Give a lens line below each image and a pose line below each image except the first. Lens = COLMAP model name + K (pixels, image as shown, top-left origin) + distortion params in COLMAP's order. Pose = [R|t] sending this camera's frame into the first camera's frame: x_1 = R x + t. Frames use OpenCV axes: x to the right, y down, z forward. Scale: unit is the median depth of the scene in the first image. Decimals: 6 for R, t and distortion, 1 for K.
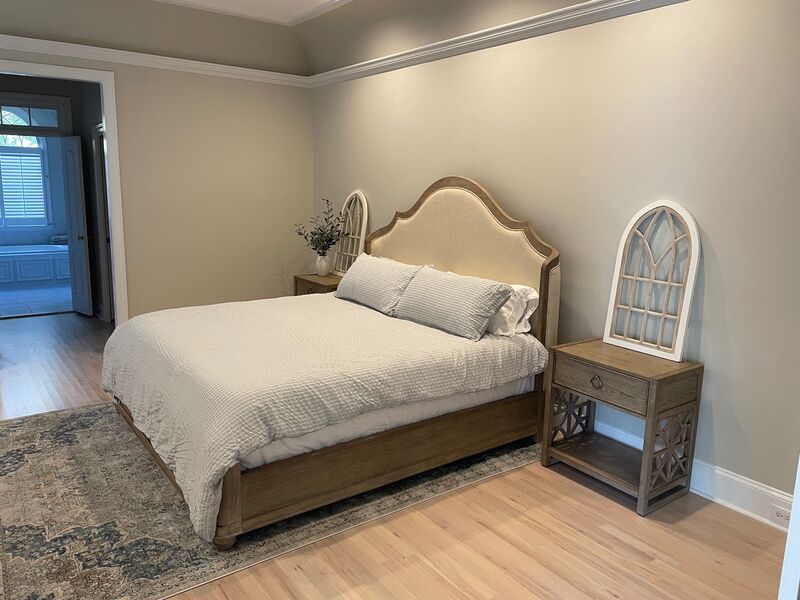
lens RADIAL K [[605.8, 0, 404.7], [0, 605.8, 298.1], [0, 0, 1]] dist [0.002701, -0.007730]
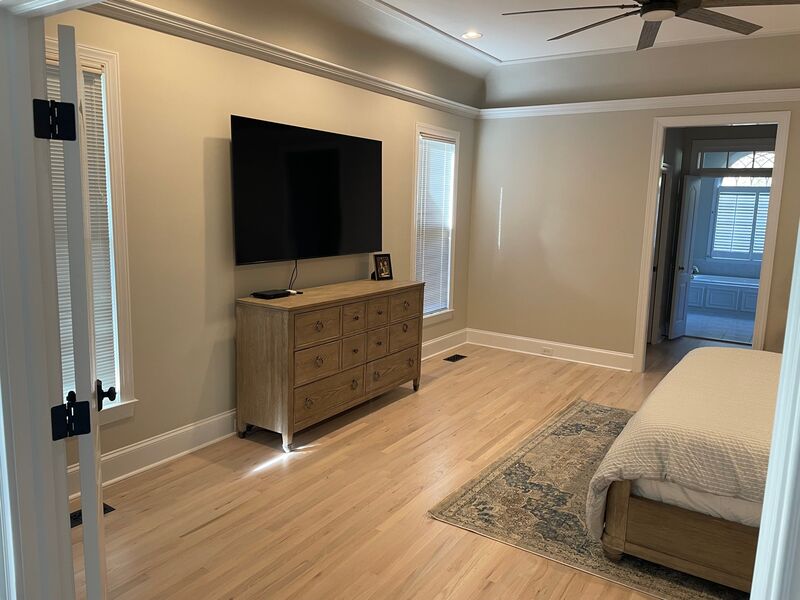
lens RADIAL K [[605.8, 0, 404.9], [0, 605.8, 299.2], [0, 0, 1]] dist [0.002701, -0.007730]
pose [[0.328926, 0.141809, -0.933647, 0.509313], [-0.197087, 0.977199, 0.078990, -0.046272], [0.923561, 0.158028, 0.349375, 0.209438]]
